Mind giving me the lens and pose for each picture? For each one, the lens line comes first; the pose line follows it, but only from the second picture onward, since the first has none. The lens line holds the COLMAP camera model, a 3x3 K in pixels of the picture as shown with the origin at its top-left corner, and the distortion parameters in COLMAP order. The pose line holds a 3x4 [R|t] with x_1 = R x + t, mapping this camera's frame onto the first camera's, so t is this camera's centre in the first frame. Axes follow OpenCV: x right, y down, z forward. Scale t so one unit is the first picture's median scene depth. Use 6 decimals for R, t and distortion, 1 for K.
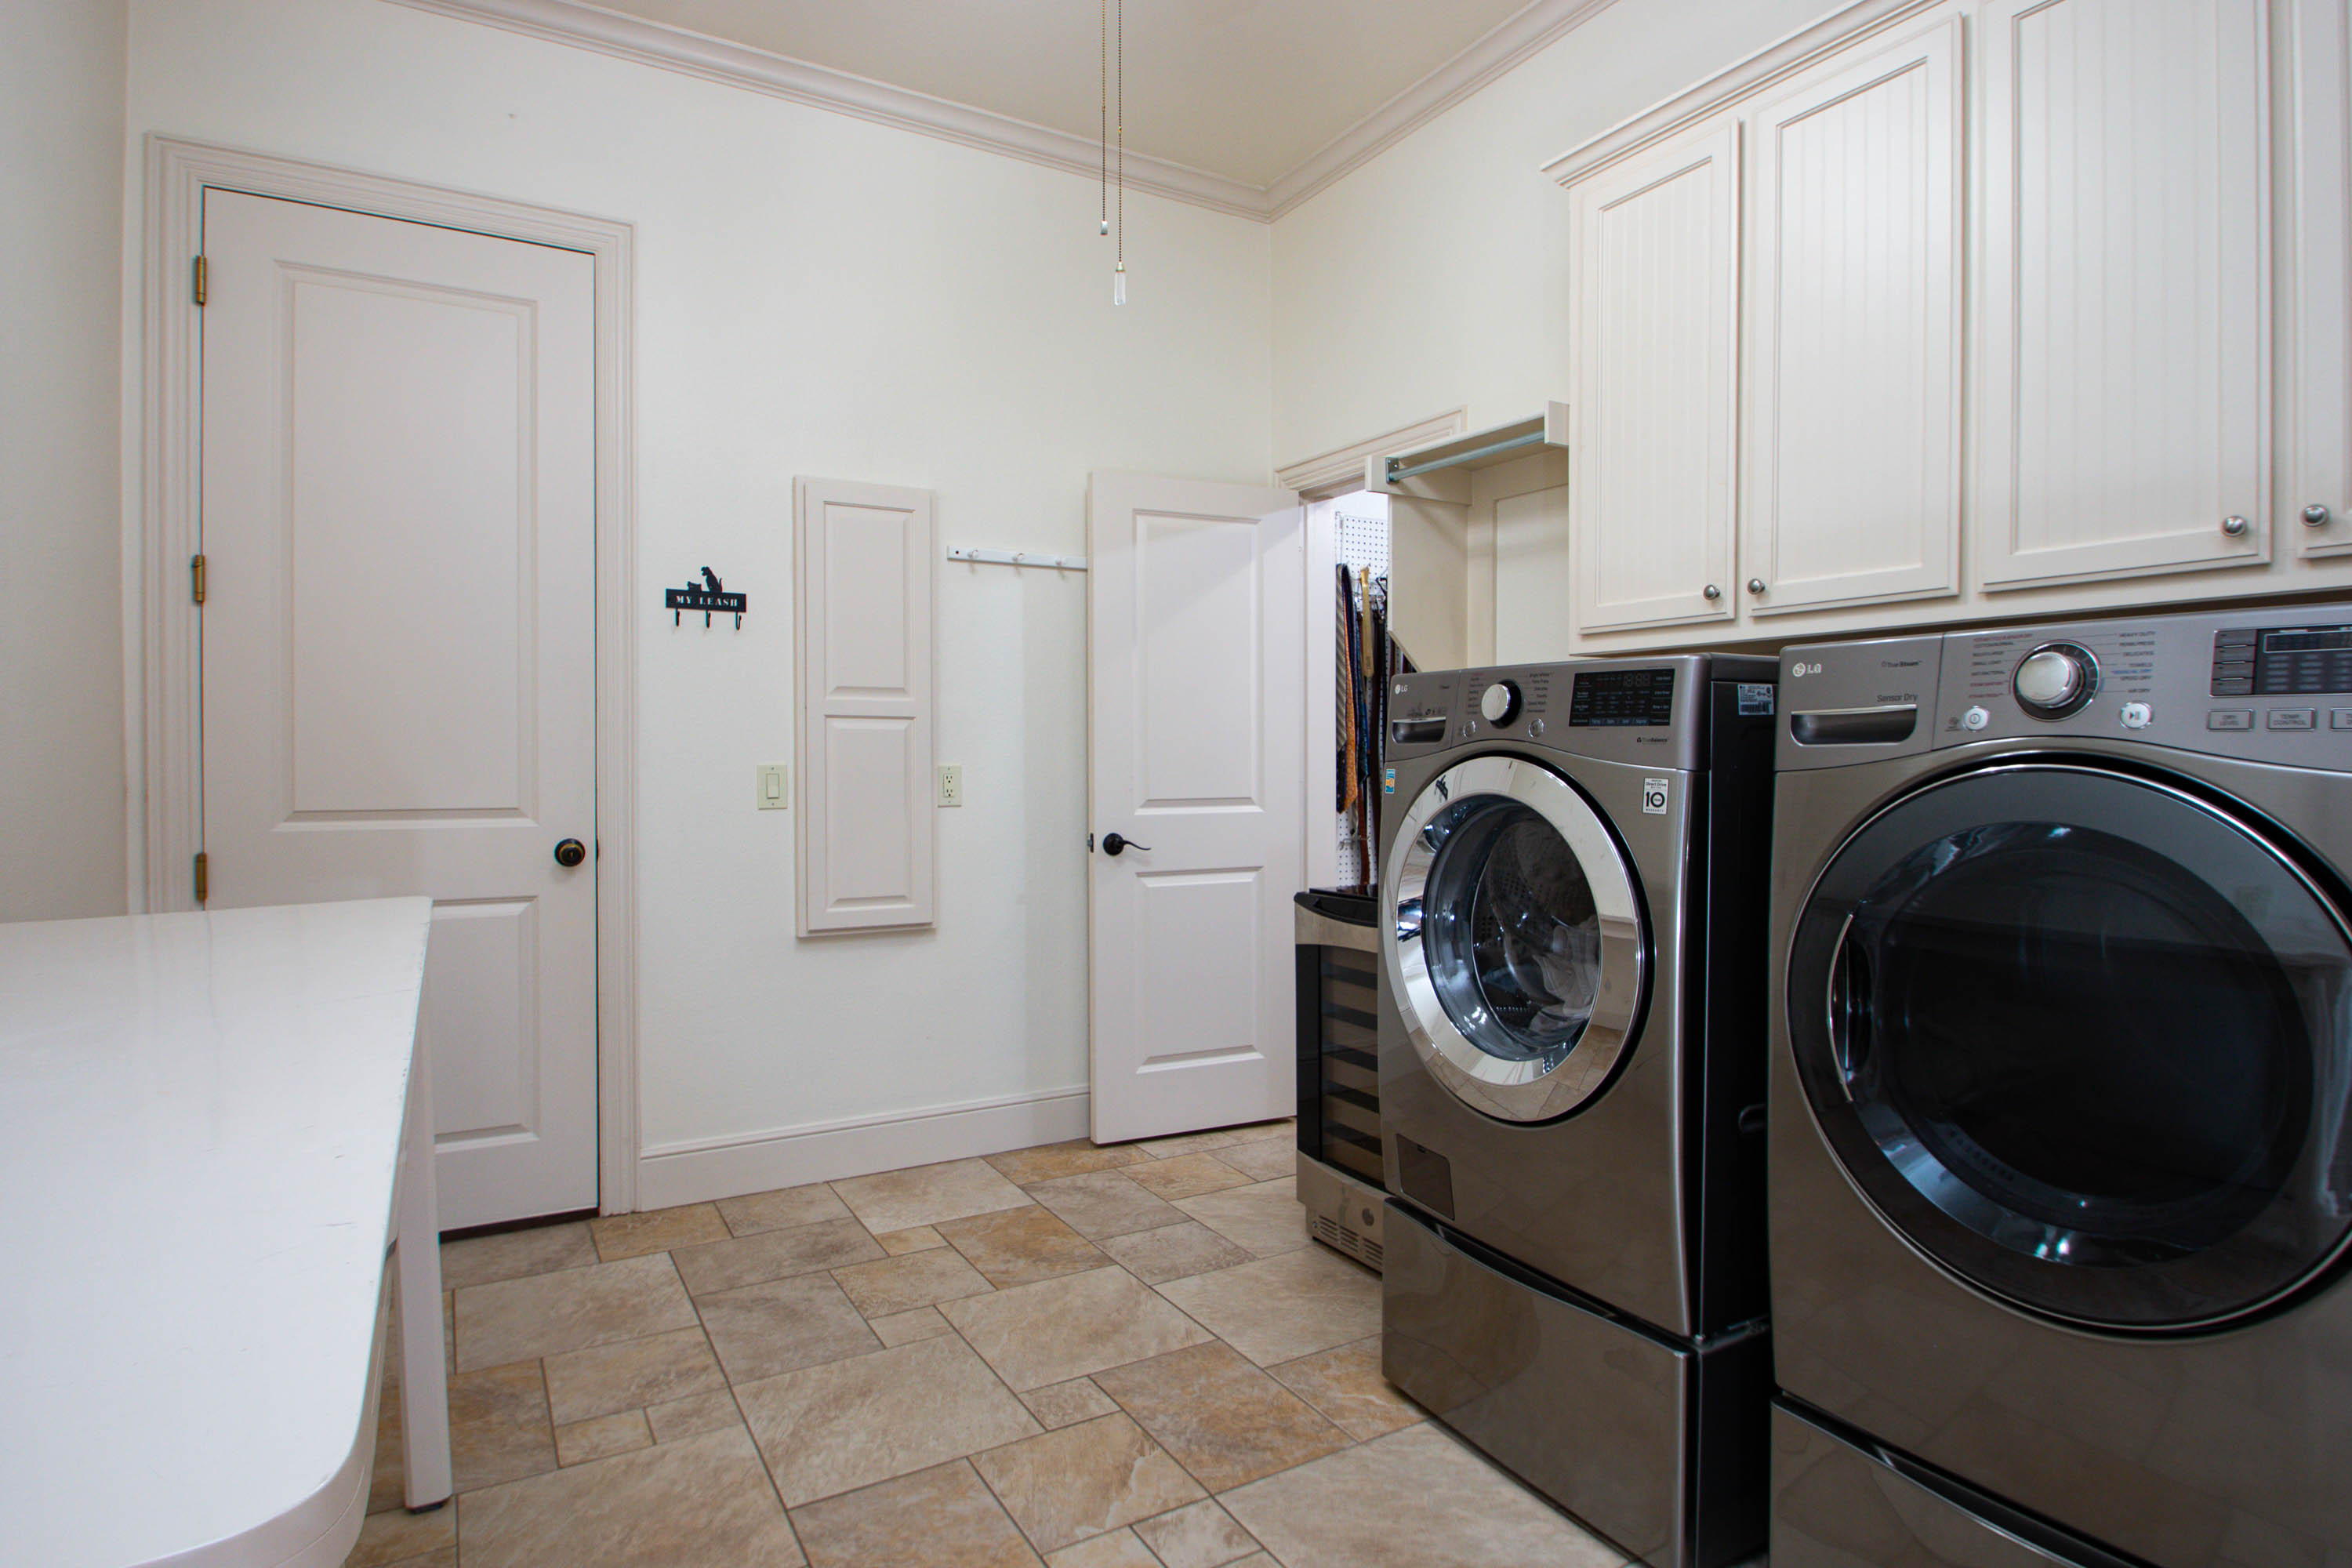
lens RADIAL K [[1237.0, 0, 1158.4], [0, 1237.0, 768.6], [0, 0, 1]] dist [-0.005054, -0.013549]
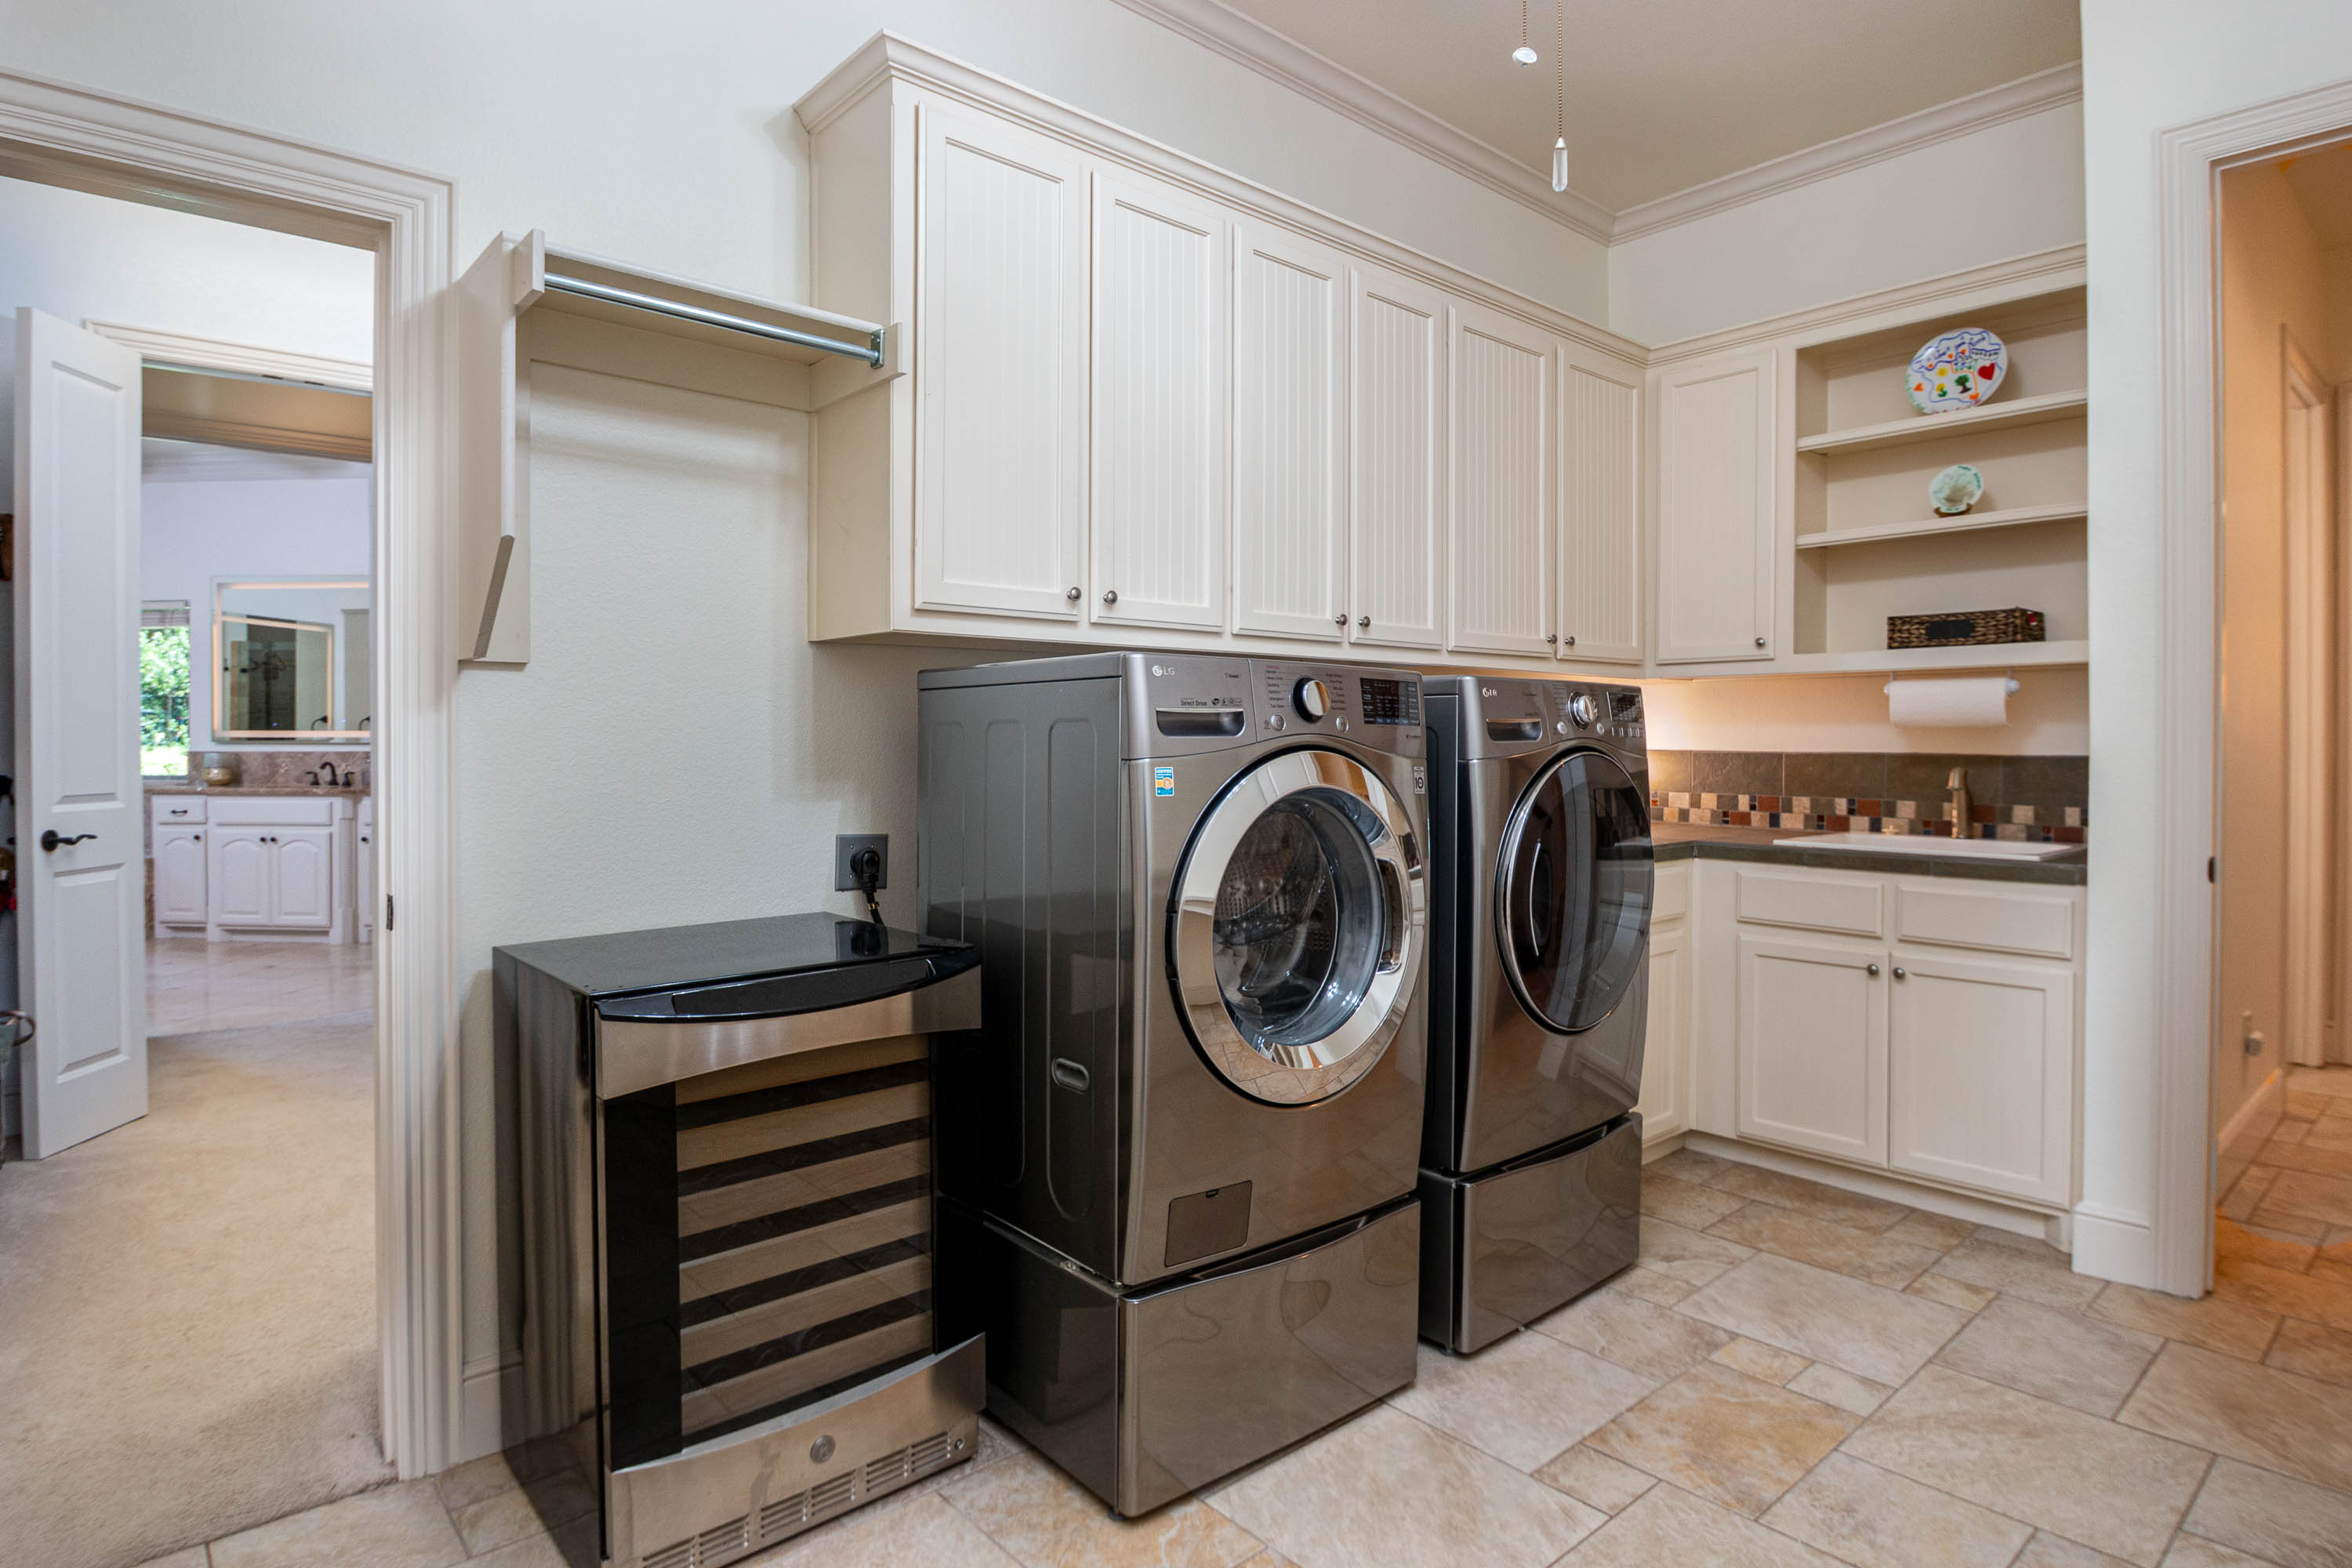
lens RADIAL K [[1237.0, 0, 1194.8], [0, 1237.0, 738.0], [0, 0, 1]] dist [-0.005054, -0.013549]
pose [[-0.200289, 0.001456, 0.979736, -0.938965], [0.009168, 0.999958, 0.000388, -0.028324], [-0.979694, 0.009060, -0.200294, 1.698430]]
